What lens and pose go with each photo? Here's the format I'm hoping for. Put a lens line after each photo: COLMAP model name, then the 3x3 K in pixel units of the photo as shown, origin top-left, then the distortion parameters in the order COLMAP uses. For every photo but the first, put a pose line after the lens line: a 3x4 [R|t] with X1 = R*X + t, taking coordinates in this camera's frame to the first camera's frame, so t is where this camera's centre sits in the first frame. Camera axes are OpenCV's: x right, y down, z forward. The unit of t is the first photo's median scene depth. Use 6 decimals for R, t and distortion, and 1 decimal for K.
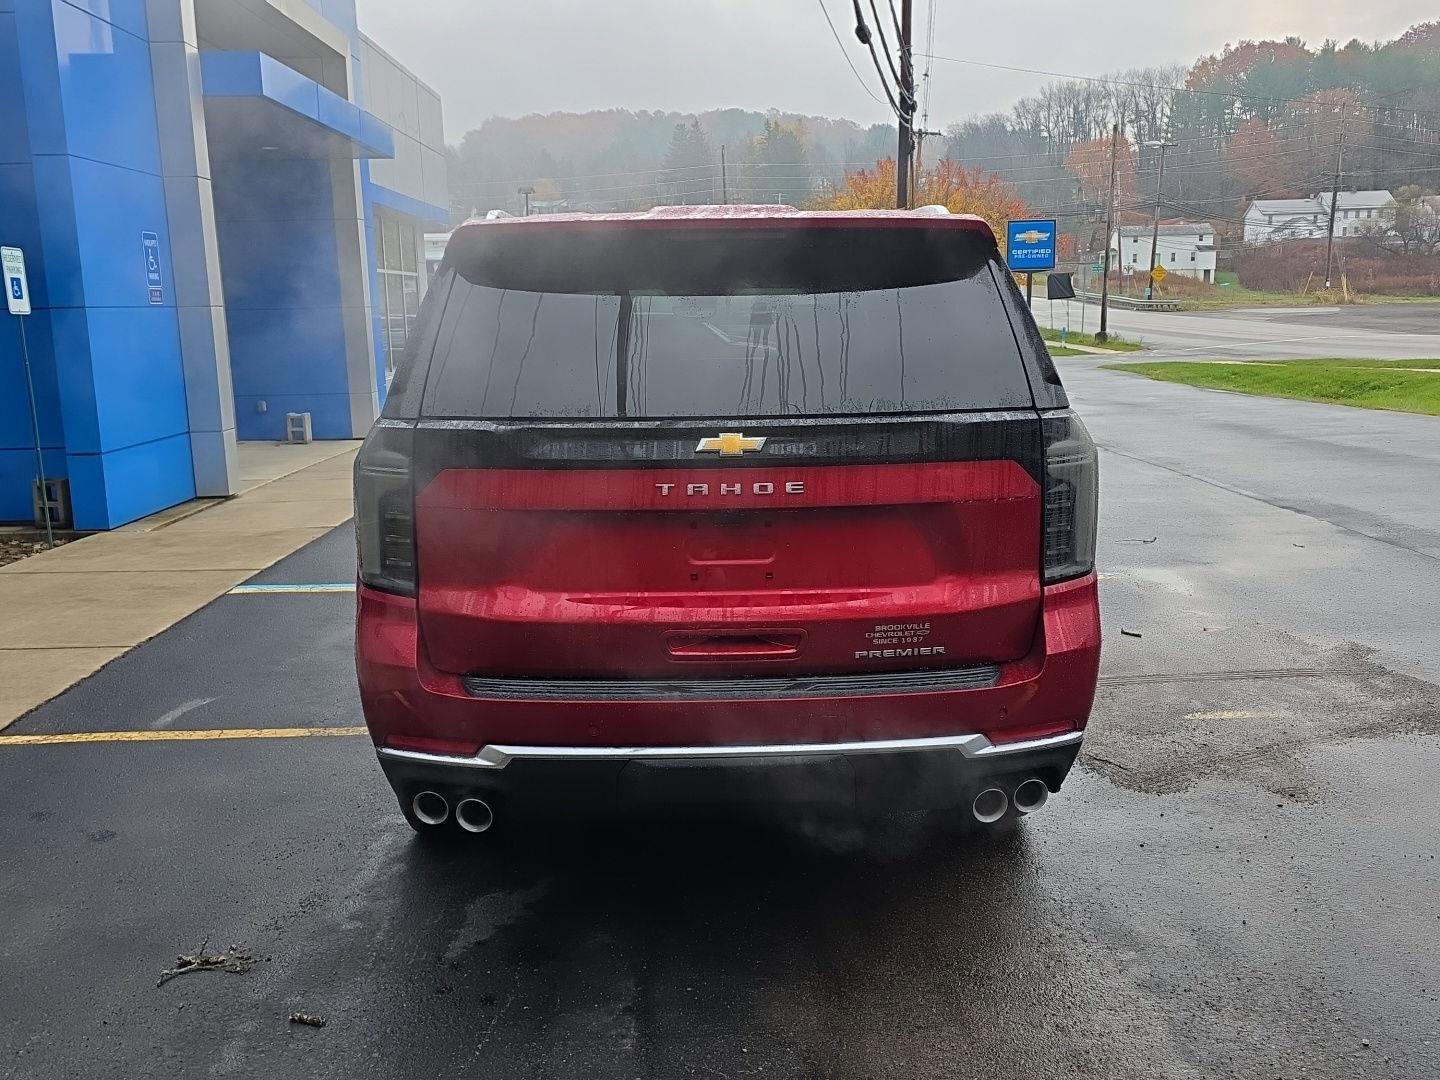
lens RADIAL K [[1278.8, 0, 708.0], [0, 1278.8, 533.1], [0, 0, 1]] dist [0.088852, -0.104604]
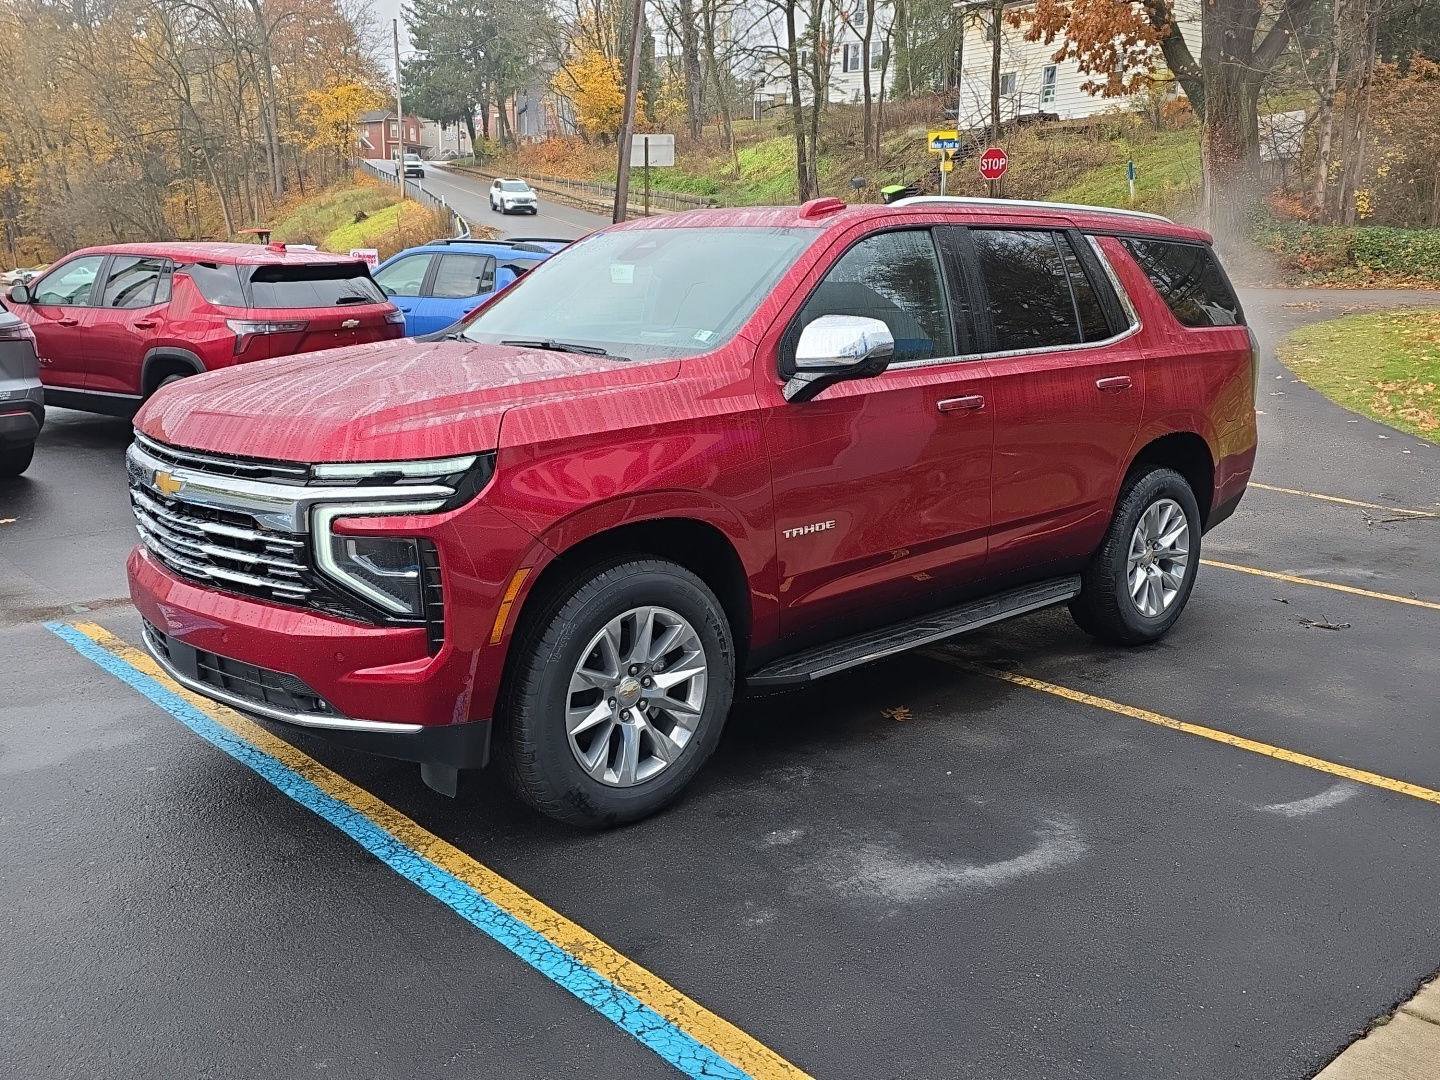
lens RADIAL K [[1278.8, 0, 724.4], [0, 1278.8, 537.3], [0, 0, 1]] dist [0.088852, -0.104604]
pose [[-0.662836, -0.136501, 0.736217, -1.185984], [0.127700, 0.948229, 0.290781, -0.446456], [-0.737795, 0.286755, -0.611089, 2.777895]]
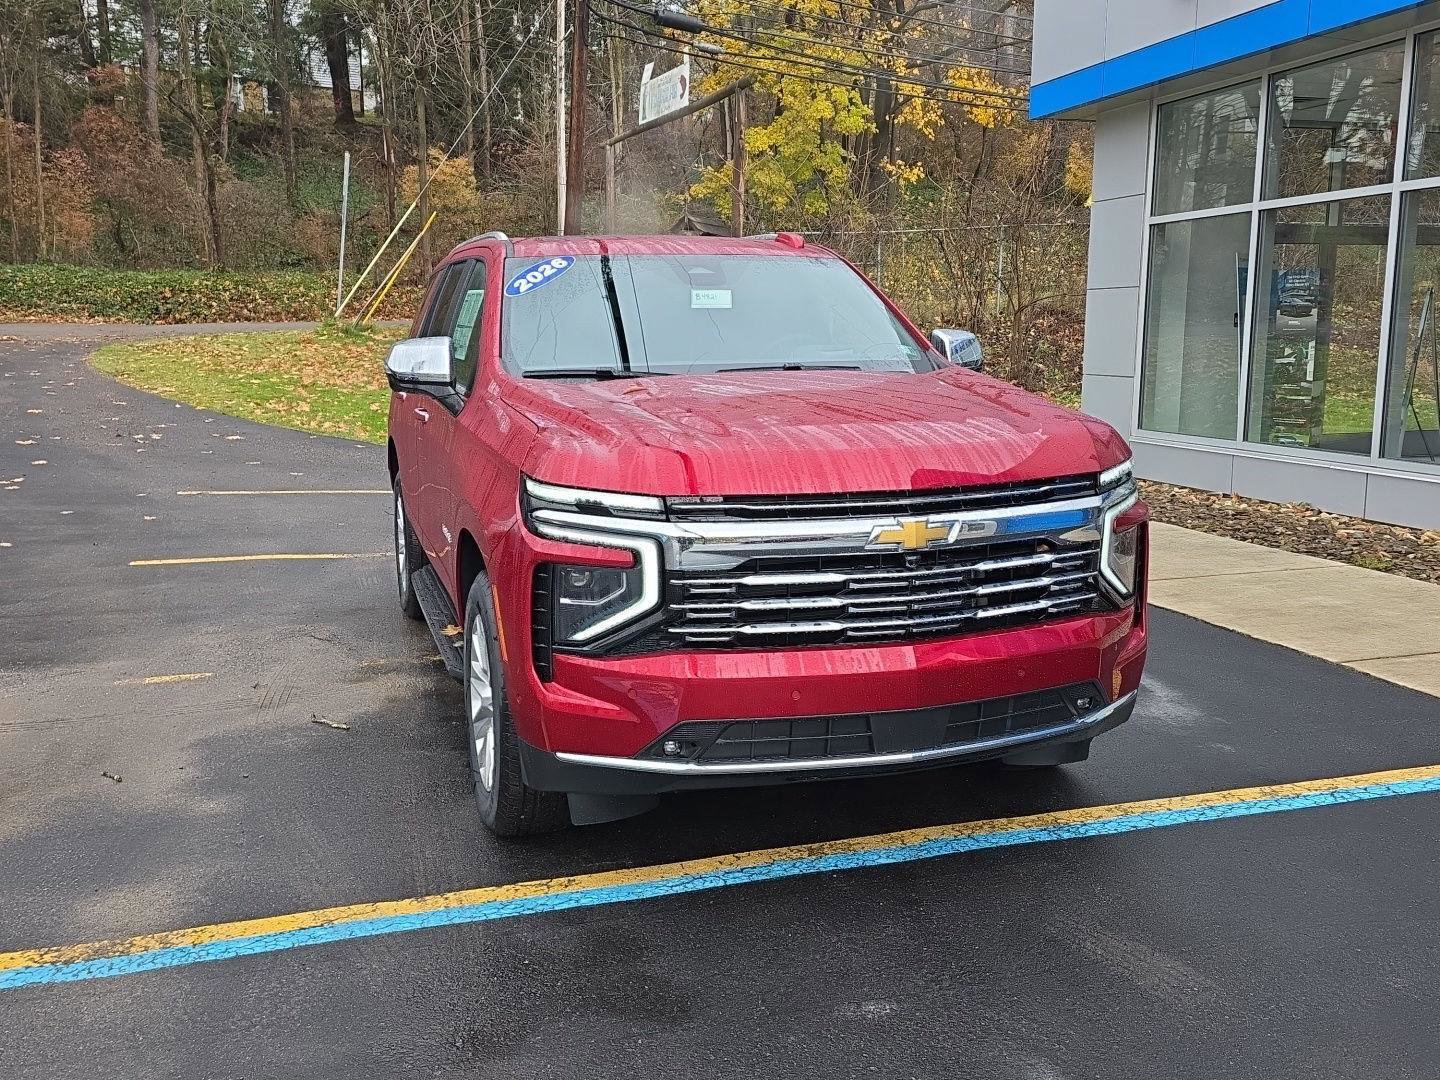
lens RADIAL K [[1278.8, 0, 700.6], [0, 1278.8, 530.9], [0, 0, 1]] dist [0.088852, -0.104604]
pose [[-0.961354, 0.070457, -0.266149, 0.395089], [-0.021412, 0.944638, 0.327416, -0.547360], [0.274483, 0.320462, -0.906622, 3.281949]]
